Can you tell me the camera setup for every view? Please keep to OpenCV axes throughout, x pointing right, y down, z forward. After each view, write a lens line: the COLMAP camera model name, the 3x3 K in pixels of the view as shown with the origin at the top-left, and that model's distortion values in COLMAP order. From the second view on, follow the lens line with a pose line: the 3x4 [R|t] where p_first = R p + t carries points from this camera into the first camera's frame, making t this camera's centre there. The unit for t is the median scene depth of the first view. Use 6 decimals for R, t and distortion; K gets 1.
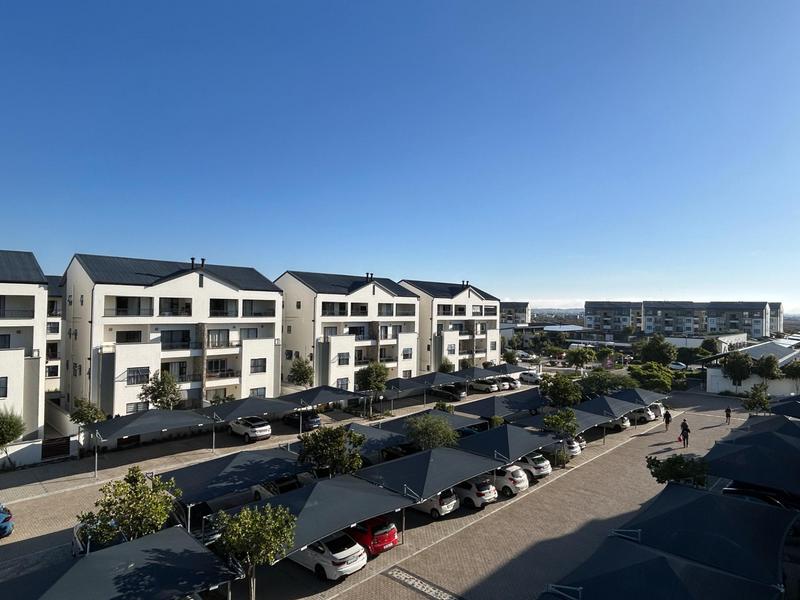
lens RADIAL K [[486.2, 0, 398.7], [0, 486.2, 300.8], [0, 0, 1]] dist [-0.002227, -0.001819]
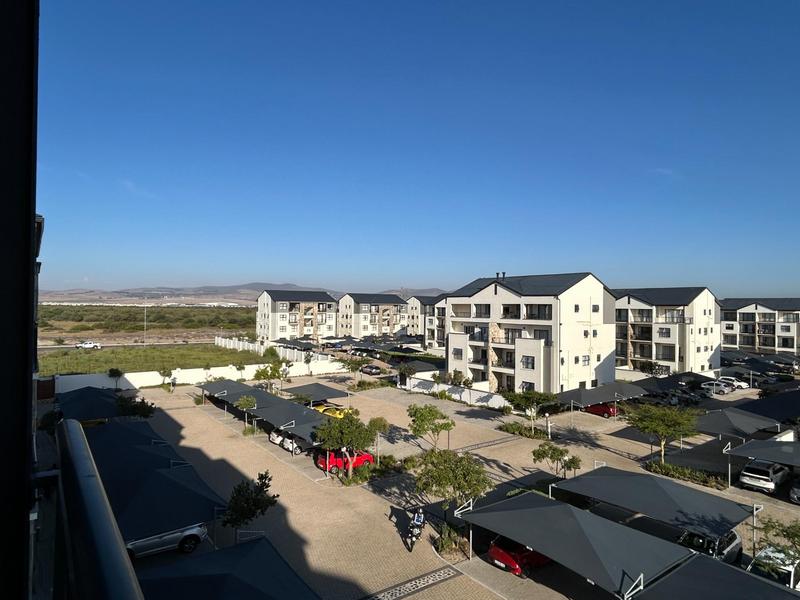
lens RADIAL K [[486.2, 0, 399.2], [0, 486.2, 300.3], [0, 0, 1]] dist [-0.002227, -0.001819]
pose [[-0.150020, -0.029298, -0.988249, 0.914680], [0.000672, 0.999558, -0.029735, 0.024463], [0.988683, -0.005125, -0.149934, 0.918402]]
